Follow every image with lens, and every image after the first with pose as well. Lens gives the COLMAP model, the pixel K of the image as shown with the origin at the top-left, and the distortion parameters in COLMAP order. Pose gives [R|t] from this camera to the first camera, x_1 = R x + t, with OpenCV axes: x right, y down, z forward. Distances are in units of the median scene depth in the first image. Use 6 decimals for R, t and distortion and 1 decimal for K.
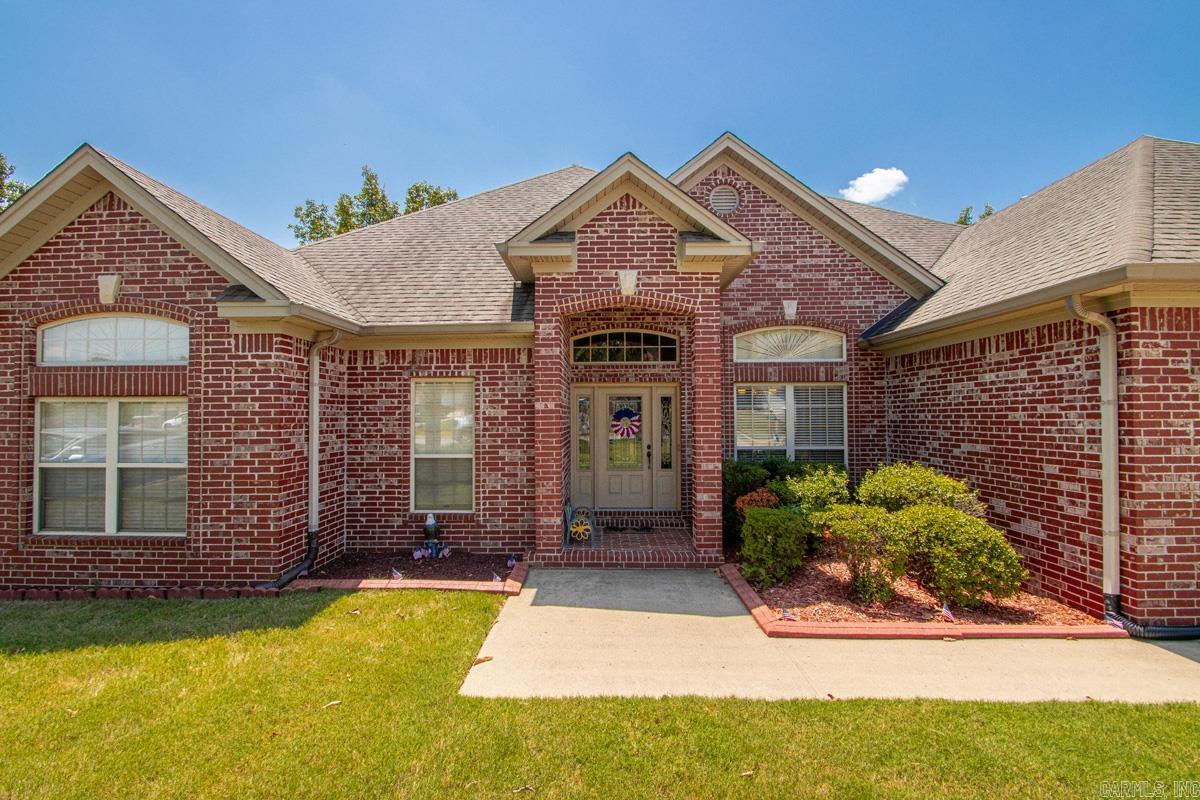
lens RADIAL K [[500.9, 0, 587.4], [0, 500.9, 417.8], [0, 0, 1]] dist [0.013893, -0.014182]
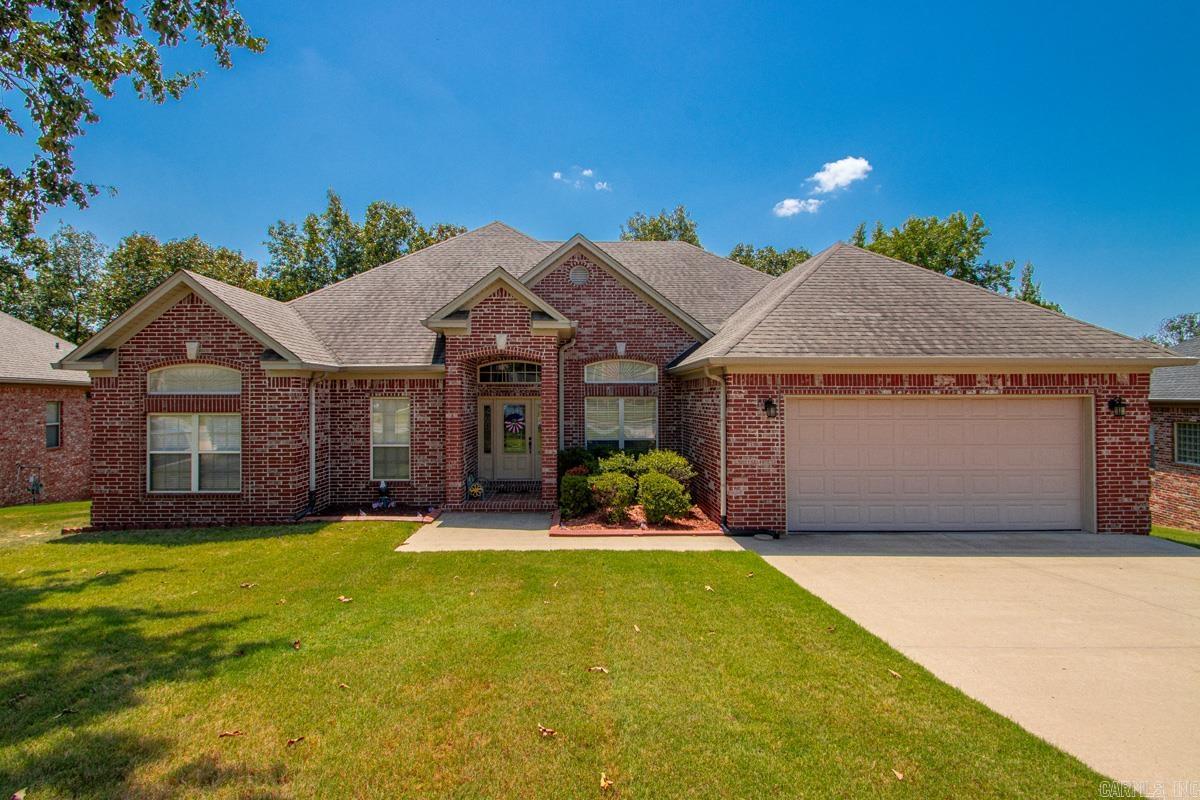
lens RADIAL K [[561.0, 0, 587.8], [0, 561.0, 403.2], [0, 0, 1]] dist [0.012174, -0.013674]
pose [[0.999588, 0.000299, 0.028696, 0.349149], [-0.000725, 0.999890, 0.014838, -0.103617], [-0.028688, -0.014853, 0.999478, -0.974936]]
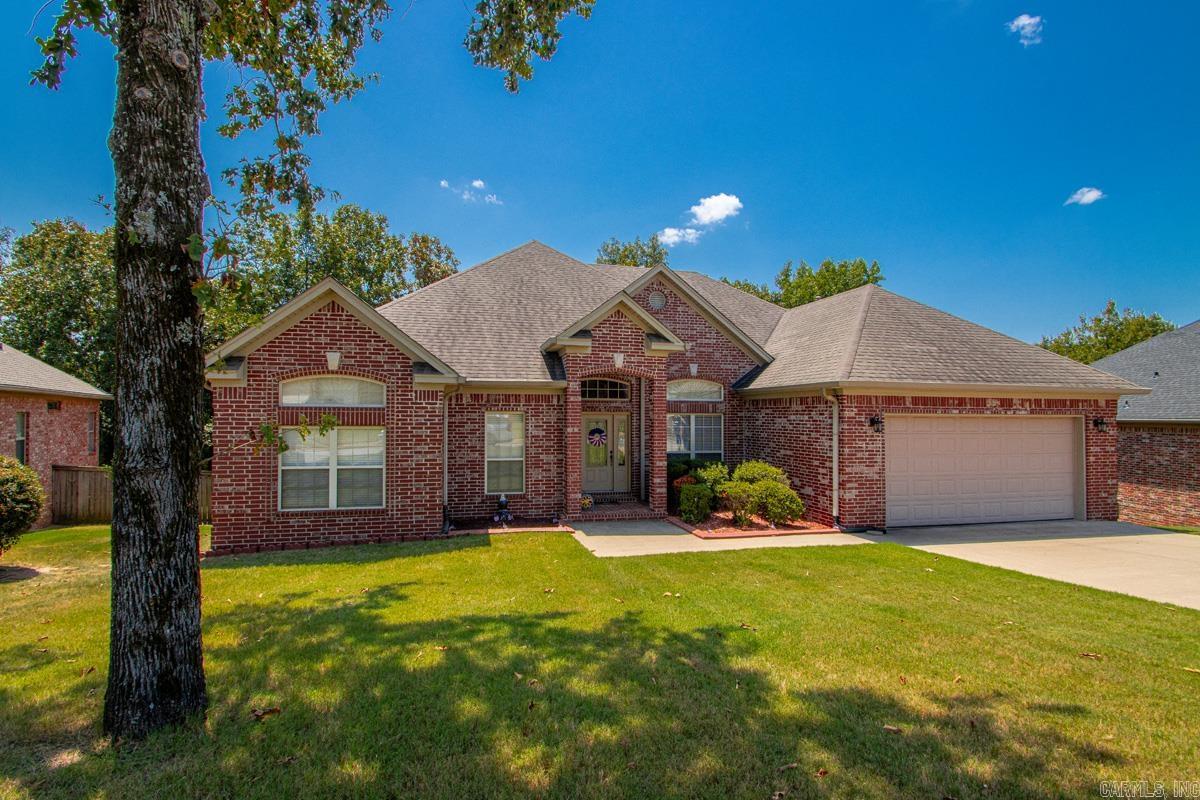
lens RADIAL K [[572.4, 0, 552.6], [0, 572.4, 414.6], [0, 0, 1]] dist [0.001866, 0.000027]
pose [[0.968438, 0.009170, 0.249085, -0.720704], [-0.011096, 0.999918, 0.006330, -0.098739], [-0.249007, -0.008894, 0.968461, -1.004649]]
